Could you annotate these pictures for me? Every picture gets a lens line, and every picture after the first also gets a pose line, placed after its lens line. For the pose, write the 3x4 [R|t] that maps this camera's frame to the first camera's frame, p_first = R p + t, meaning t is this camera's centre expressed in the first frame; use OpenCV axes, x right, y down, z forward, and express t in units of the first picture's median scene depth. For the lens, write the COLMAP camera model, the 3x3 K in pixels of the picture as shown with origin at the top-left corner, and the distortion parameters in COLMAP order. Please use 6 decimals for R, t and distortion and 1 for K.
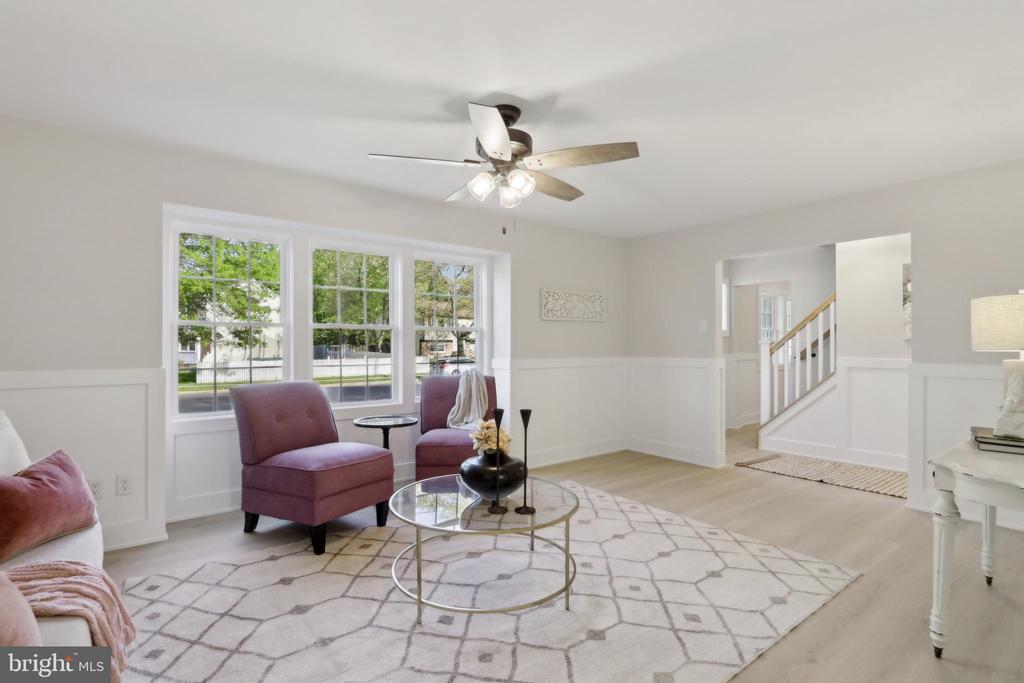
lens RADIAL K [[485.5, 0, 503.3], [0, 485.5, 340.3], [0, 0, 1]] dist [-0.010031, -0.000390]
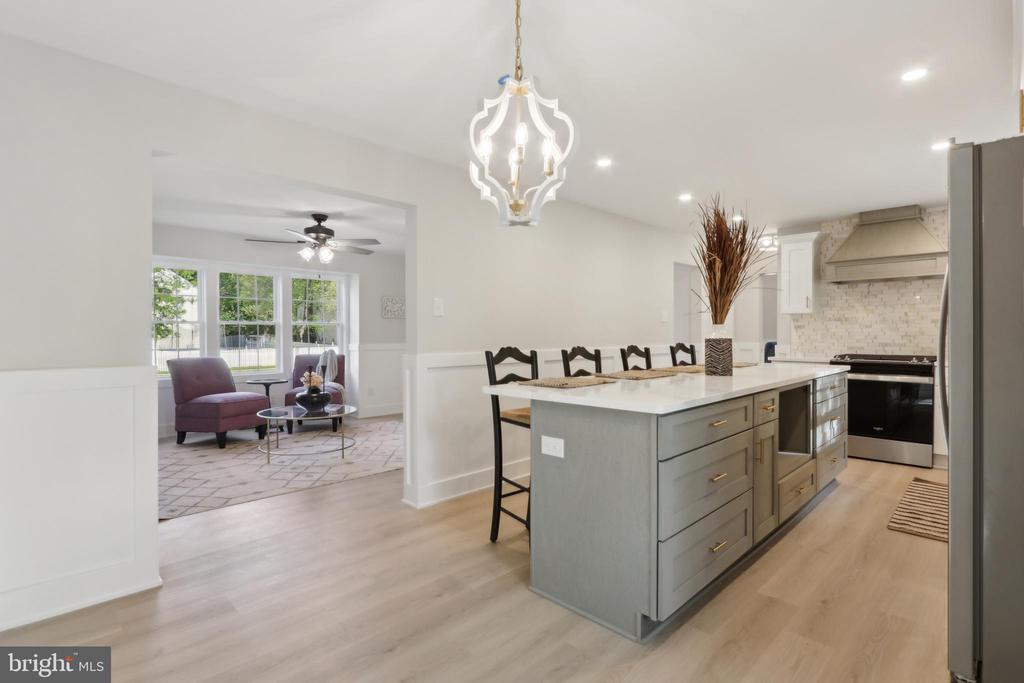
lens RADIAL K [[501.1, 0, 509.1], [0, 501.1, 336.9], [0, 0, 1]] dist [-0.005844, -0.000185]
pose [[0.991430, -0.002887, 0.130607, 0.246634], [0.001073, 0.999902, 0.013961, -0.003501], [-0.130634, -0.013701, 0.991336, -0.554706]]
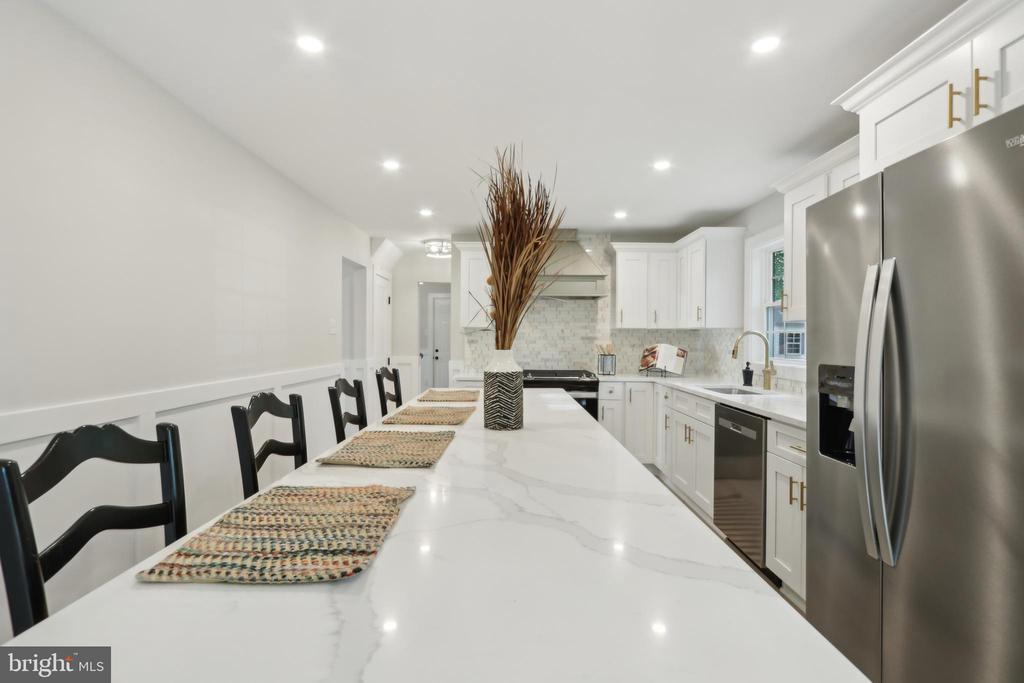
lens RADIAL K [[485.5, 0, 503.3], [0, 485.5, 340.3], [0, 0, 1]] dist [-0.010031, -0.000390]
pose [[0.622978, 0.001975, 0.782237, 0.278311], [-0.012243, 0.999899, 0.007226, -0.020627], [-0.782144, -0.014079, 0.622939, -0.211446]]
